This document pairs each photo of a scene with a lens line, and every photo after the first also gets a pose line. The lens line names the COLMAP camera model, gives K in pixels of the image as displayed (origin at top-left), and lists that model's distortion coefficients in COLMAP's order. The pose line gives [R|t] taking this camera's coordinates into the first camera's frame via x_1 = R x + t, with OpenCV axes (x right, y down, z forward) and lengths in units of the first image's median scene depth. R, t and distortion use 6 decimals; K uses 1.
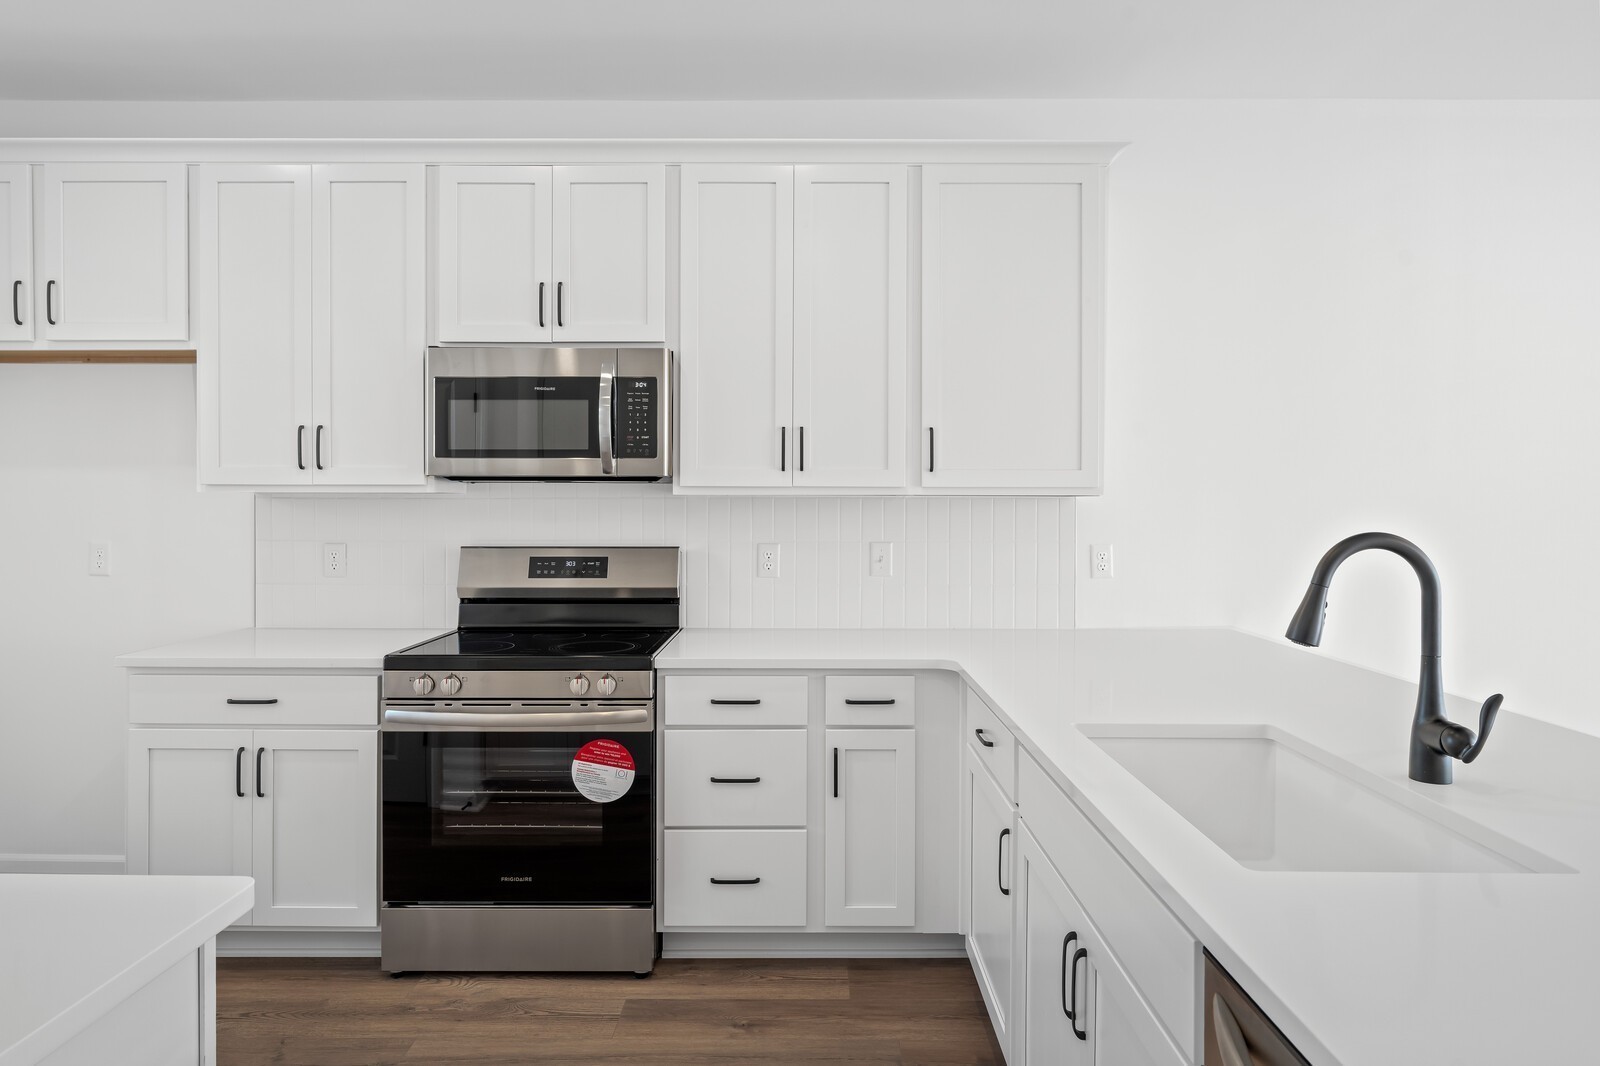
lens RADIAL K [[921.8, 0, 808.3], [0, 921.8, 510.0], [0, 0, 1]] dist [-0.002834, 0.000174]
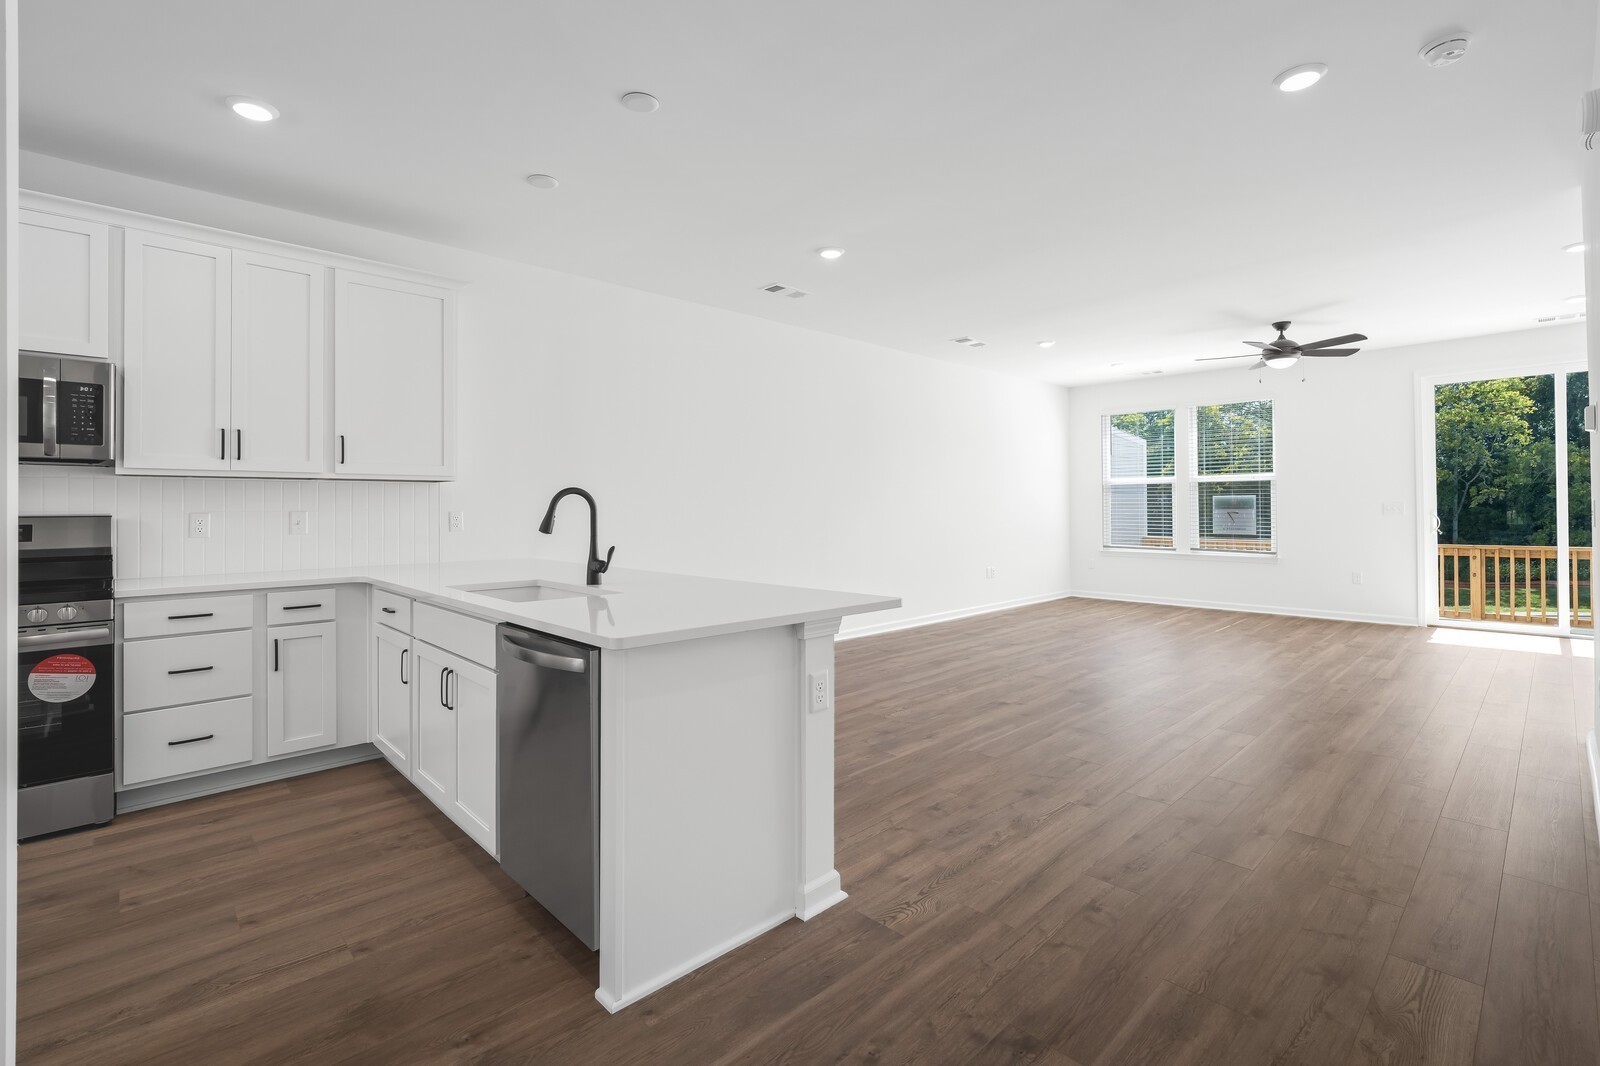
lens RADIAL K [[721.2, 0, 801.5], [0, 721.2, 503.1], [0, 0, 1]] dist [-0.001938, 0.000273]
pose [[0.726139, -0.002309, 0.687544, -0.147752], [0.012237, 0.999879, -0.009566, 0.048999], [-0.687439, 0.015359, 0.726080, -0.445161]]
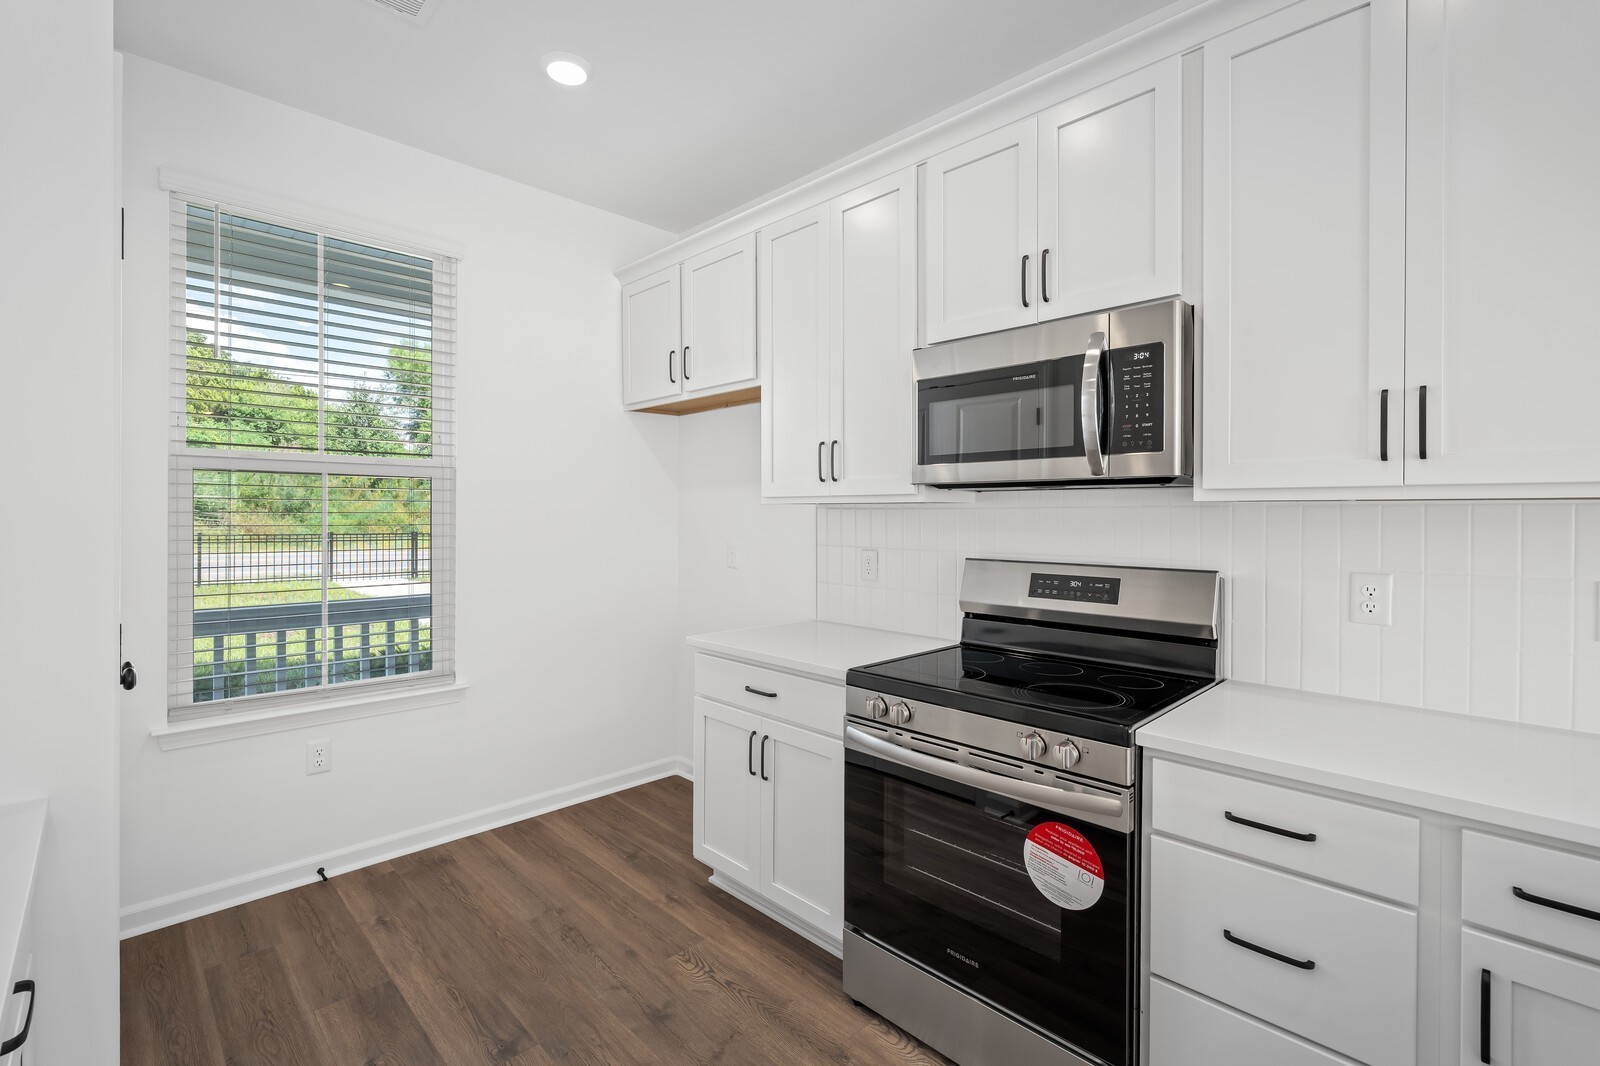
lens RADIAL K [[719.0, 0, 801.3], [0, 719.0, 516.0], [0, 0, 1]] dist [-0.005129, 0.000527]
pose [[0.700094, 0.002178, -0.714048, 0.043581], [-0.006334, 0.999975, -0.003160, -0.001027], [0.714023, 0.006735, 0.700090, 0.392728]]
